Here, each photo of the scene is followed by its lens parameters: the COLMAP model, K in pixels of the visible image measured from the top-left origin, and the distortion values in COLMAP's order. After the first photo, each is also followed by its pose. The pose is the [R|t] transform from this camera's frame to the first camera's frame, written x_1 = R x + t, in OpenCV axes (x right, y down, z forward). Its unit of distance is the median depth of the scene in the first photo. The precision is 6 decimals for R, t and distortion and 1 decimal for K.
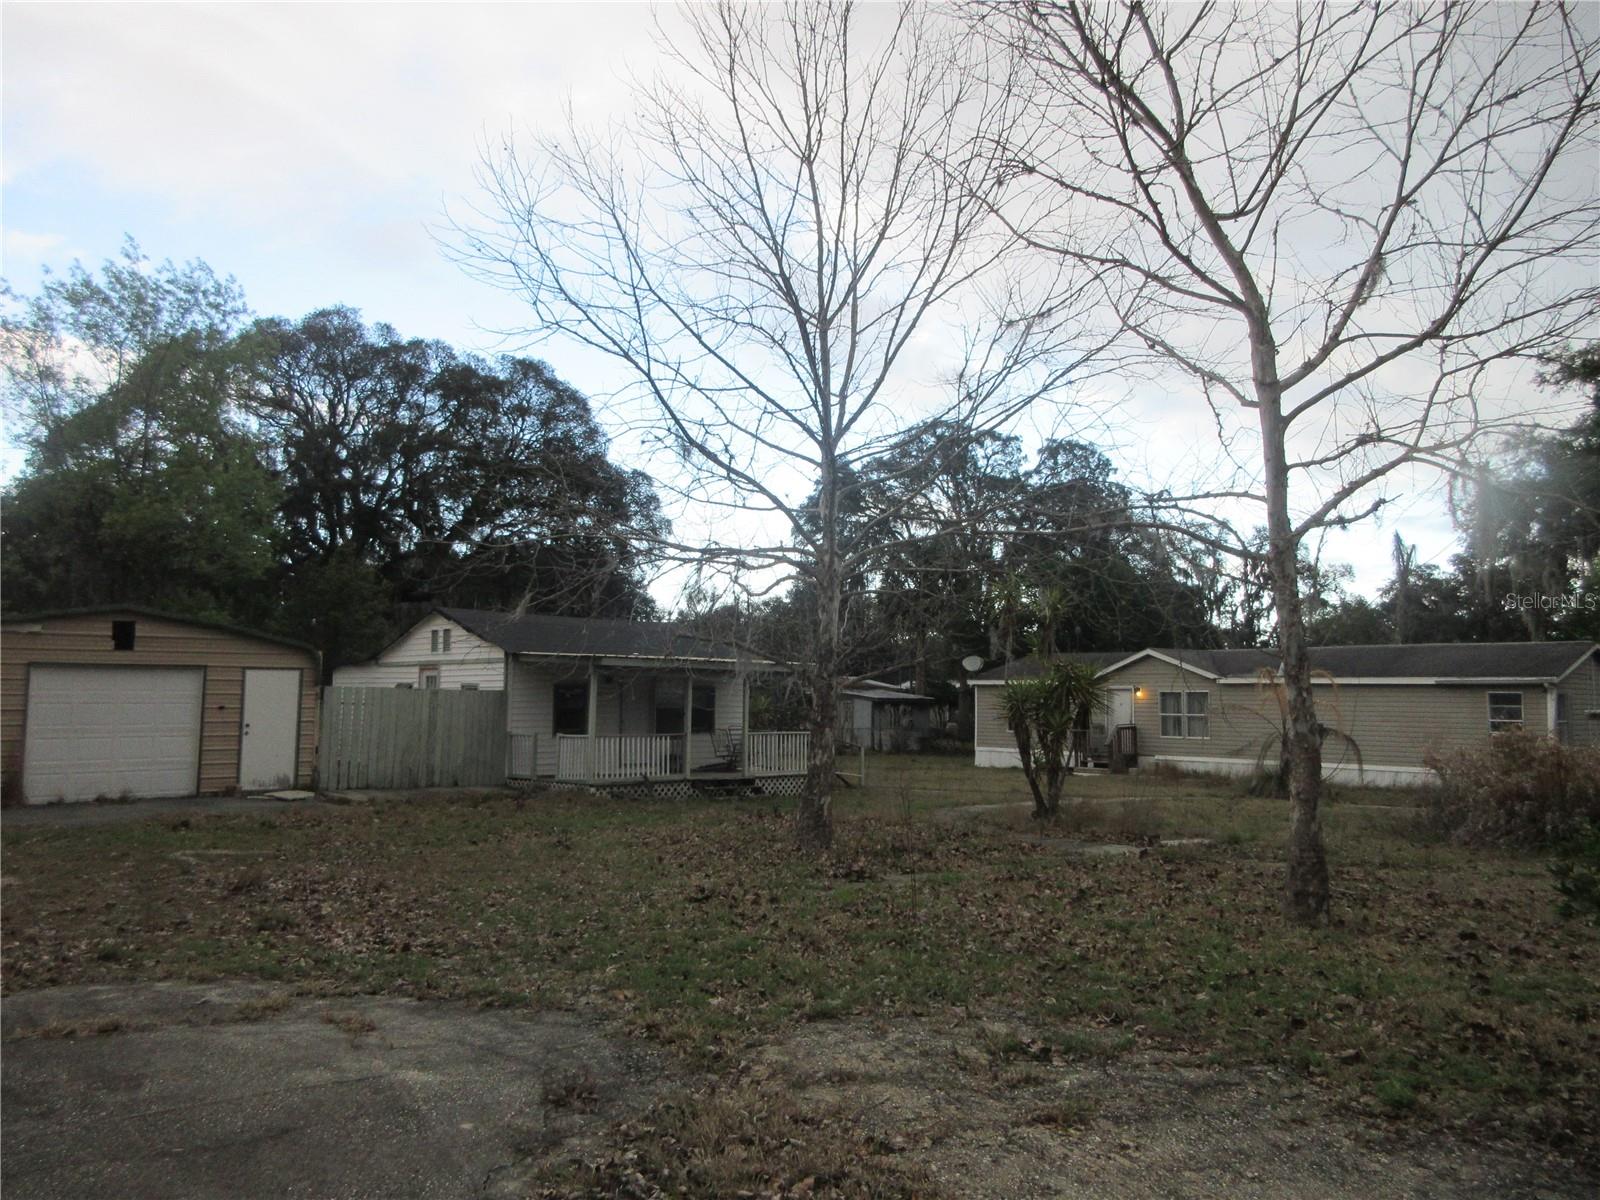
lens RADIAL K [[1161.0, 0, 800.0], [0, 1161.0, 600.0], [0, 0, 1]] dist [-0.034740, 0.000896]
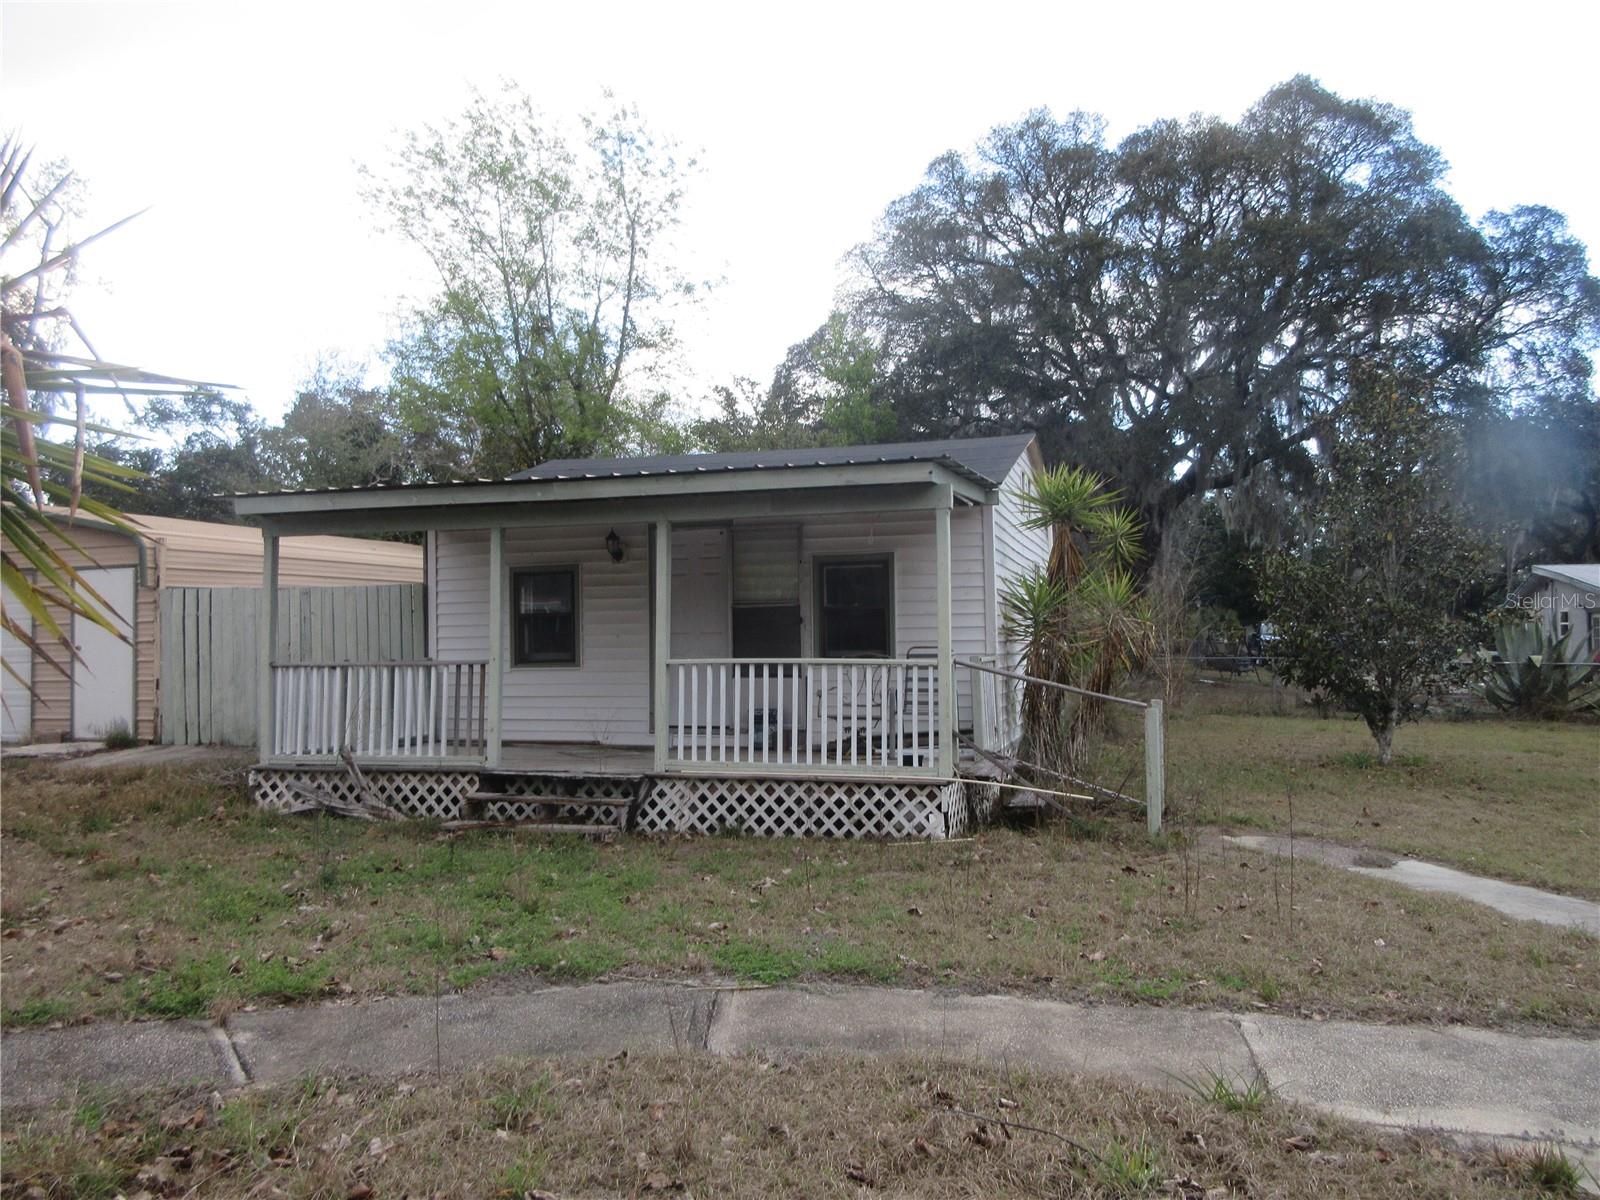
lens RADIAL K [[1161.0, 0, 800.0], [0, 1161.0, 600.0], [0, 0, 1]] dist [-0.034740, 0.000896]
pose [[0.544803, -0.041053, -0.837559, 0.298453], [0.095177, 0.995374, 0.013122, 0.092667], [0.833145, -0.086865, 0.546190, 0.814555]]
